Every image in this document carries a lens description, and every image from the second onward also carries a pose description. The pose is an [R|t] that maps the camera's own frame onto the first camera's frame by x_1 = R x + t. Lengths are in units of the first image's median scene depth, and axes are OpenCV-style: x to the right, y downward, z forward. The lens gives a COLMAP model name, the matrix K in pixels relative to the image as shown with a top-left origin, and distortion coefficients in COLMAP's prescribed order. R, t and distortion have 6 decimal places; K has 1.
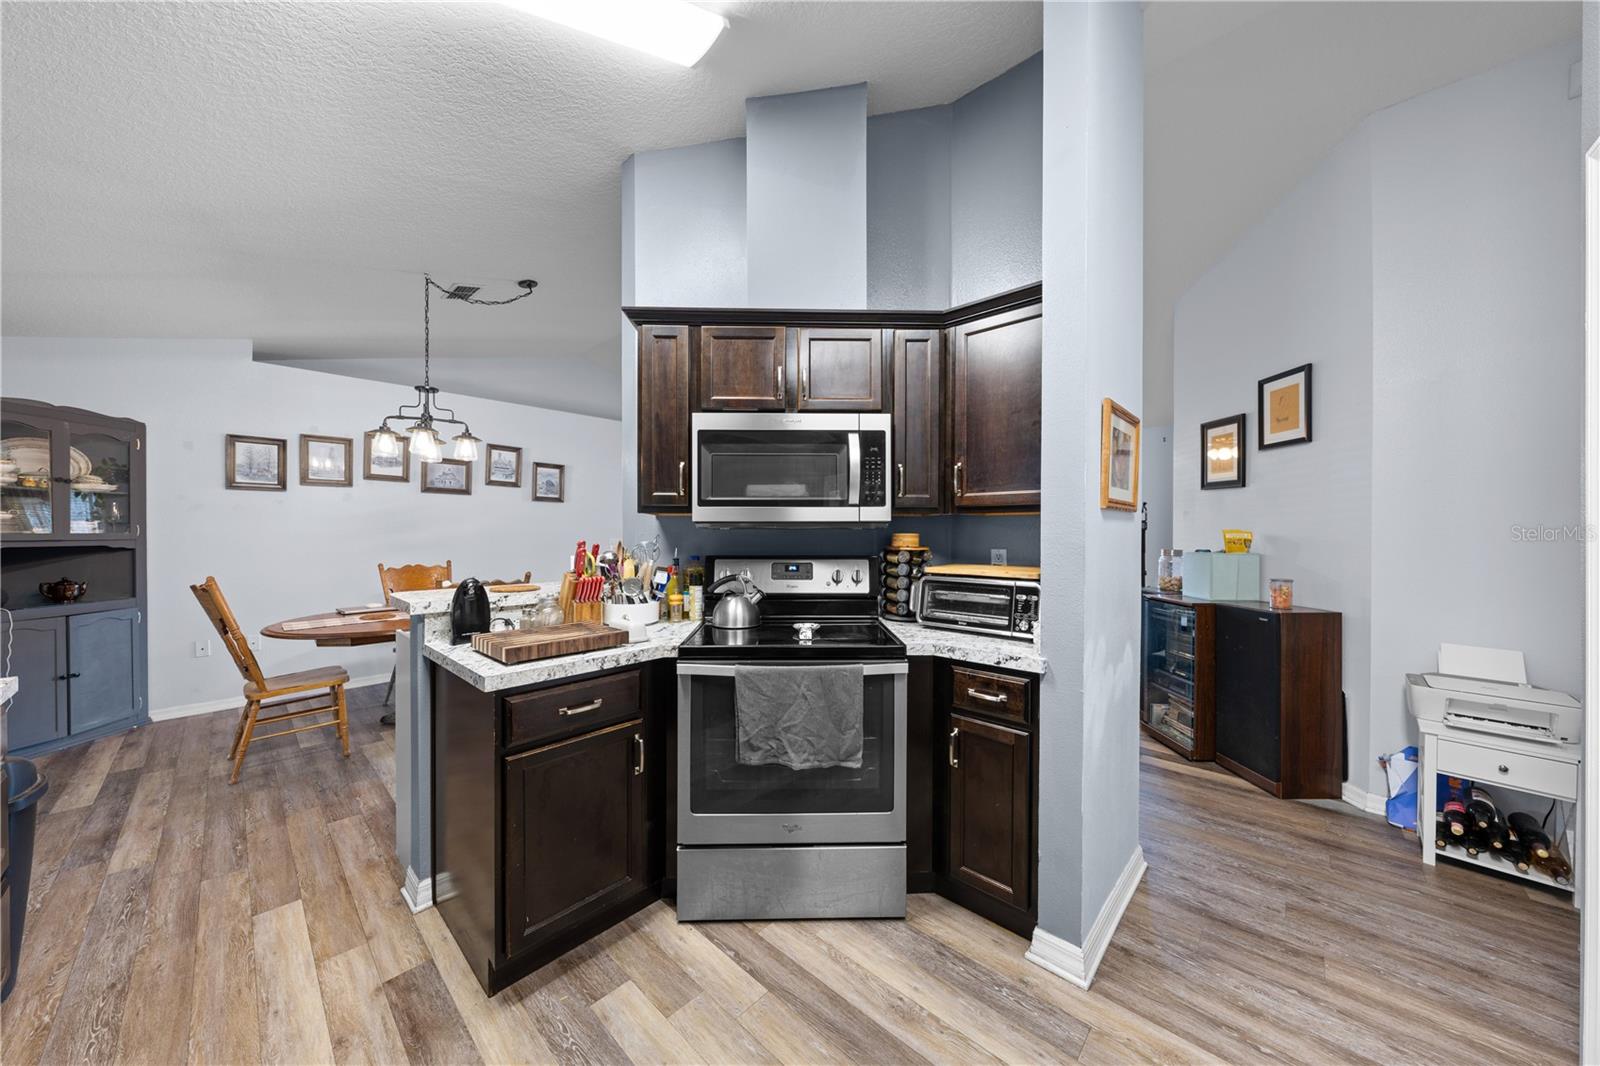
lens RADIAL K [[539.0, 0, 800.7], [0, 539.0, 533.1], [0, 0, 1]] dist [-0.003181, 0.000049]
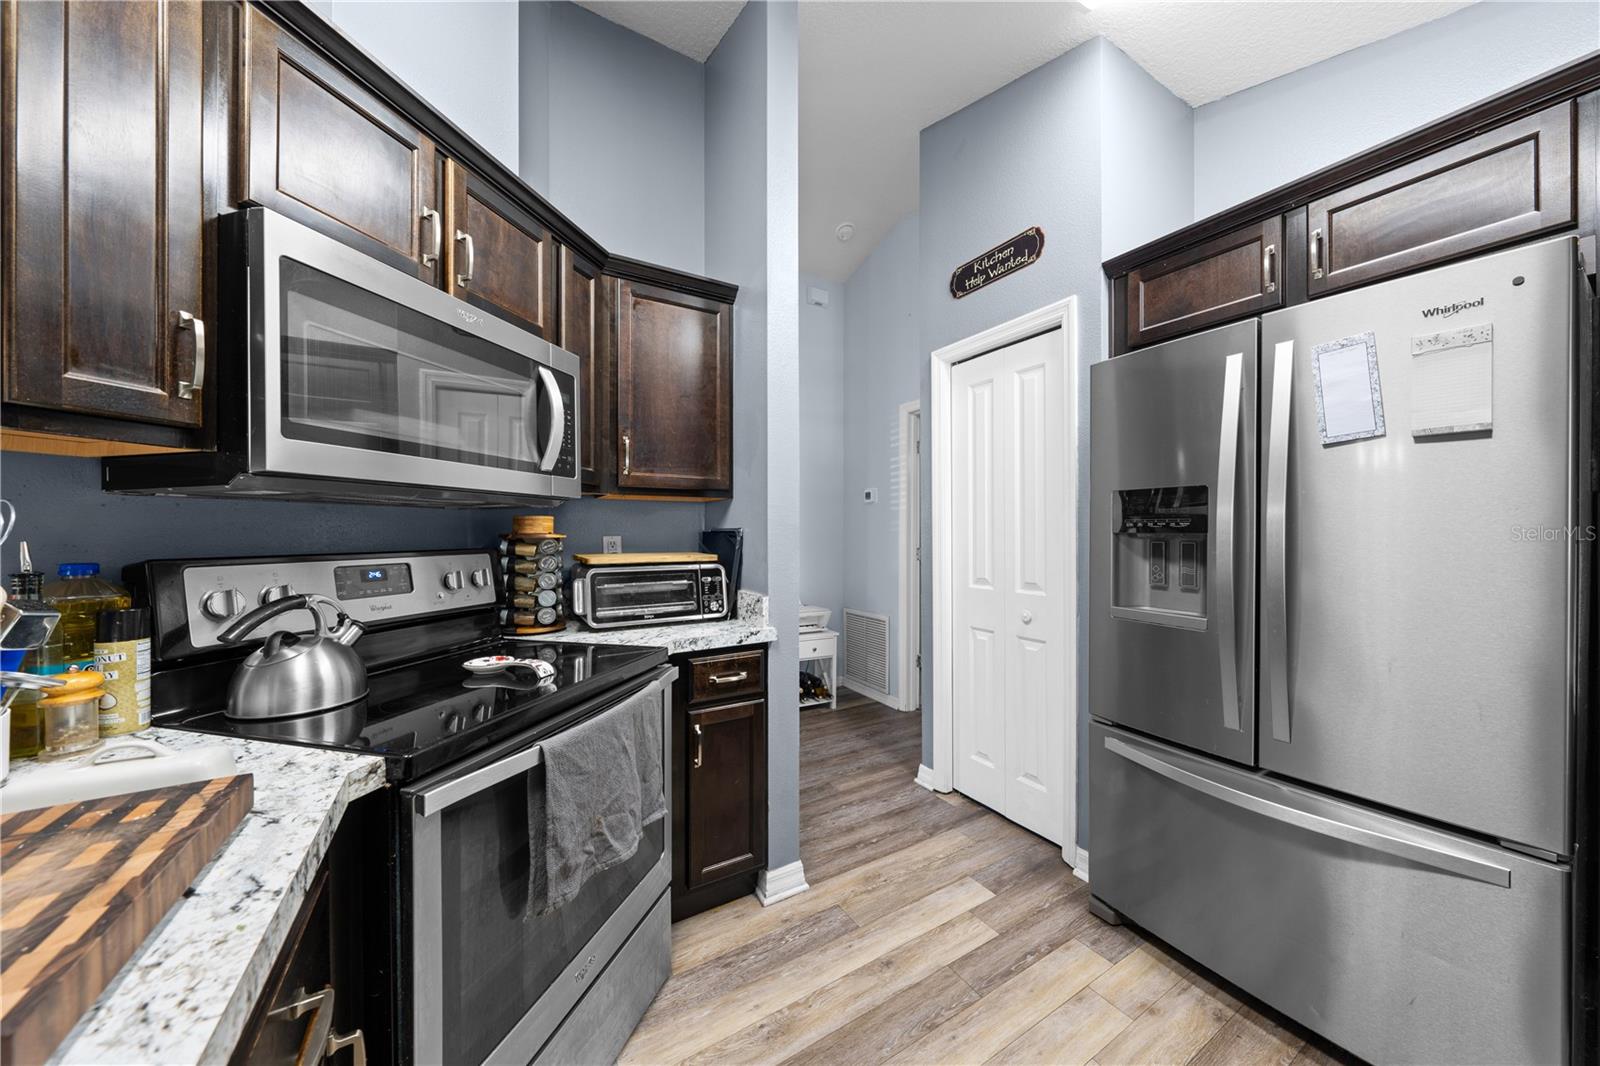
lens RADIAL K [[539.0, 0, 801.7], [0, 539.0, 531.0], [0, 0, 1]] dist [-0.003181, 0.000049]
pose [[0.278094, -0.001415, 0.960553, -0.503758], [0.003574, 0.999994, 0.000439, 0.026131], [-0.960547, 0.003311, 0.278098, 0.519281]]
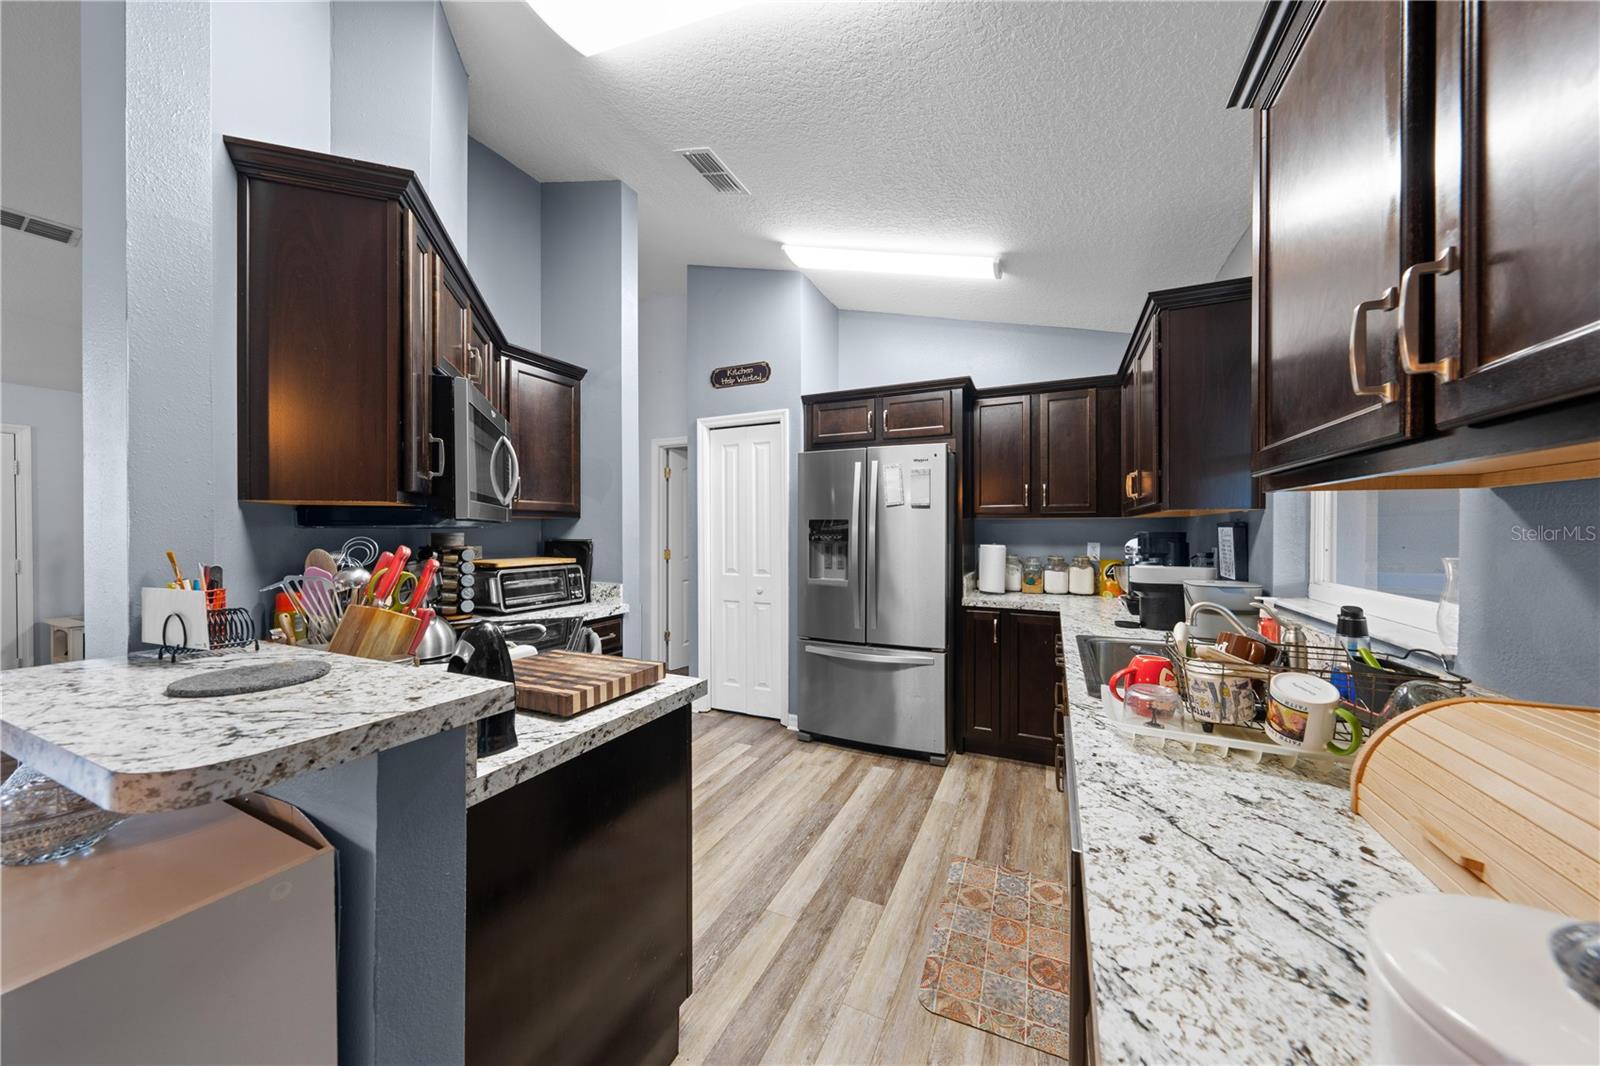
lens RADIAL K [[539.0, 0, 802.6], [0, 539.0, 529.9], [0, 0, 1]] dist [-0.003181, 0.000049]
pose [[-0.307662, -0.000073, 0.951496, -1.136936], [0.003199, 0.999994, 0.001111, -0.005170], [-0.951490, 0.003386, -0.307660, 0.817961]]
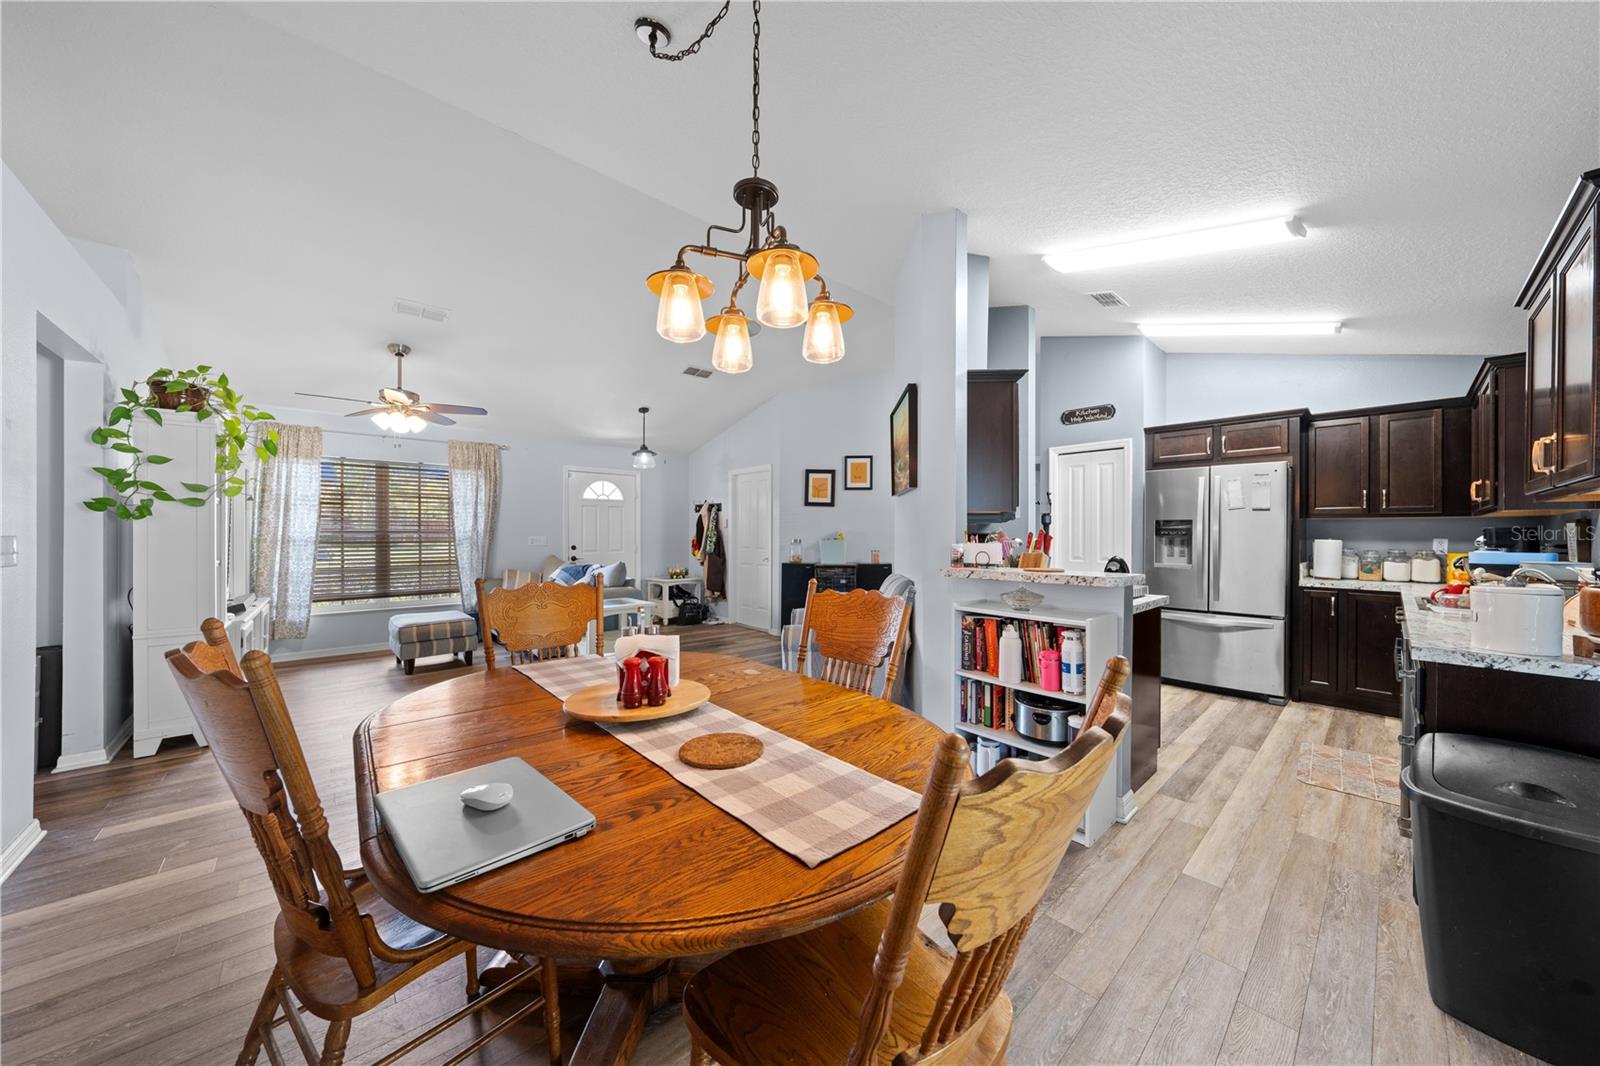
lens RADIAL K [[539.0, 0, 804.7], [0, 539.0, 534.2], [0, 0, 1]] dist [-0.003181, 0.000049]
pose [[0.081920, -0.001156, 0.996638, -1.955760], [-0.000621, 0.999999, 0.001211, 0.022949], [-0.996639, -0.000718, 0.081919, 1.583794]]
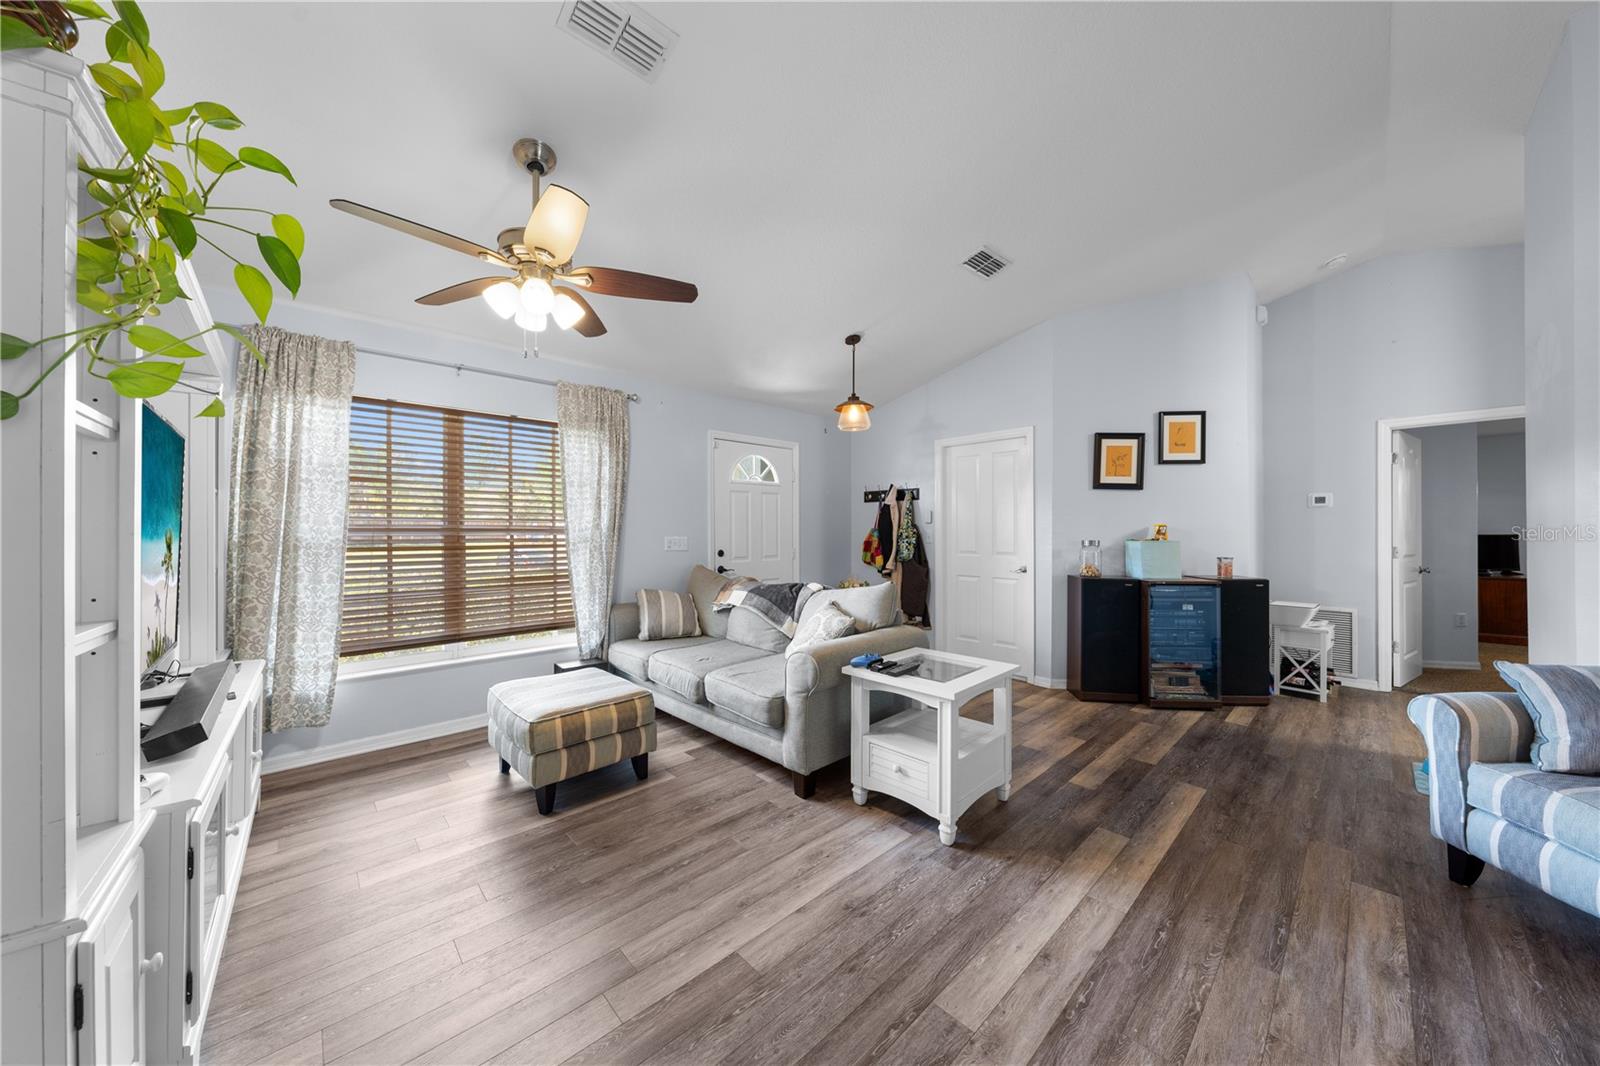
lens RADIAL K [[539.0, 0, 800.8], [0, 539.0, 528.3], [0, 0, 1]] dist [-0.003181, 0.000049]
pose [[0.064288, 0.010611, 0.997875, -0.866288], [0.002402, 0.999939, -0.010787, 0.031230], [-0.997928, 0.003091, 0.064259, 2.906272]]
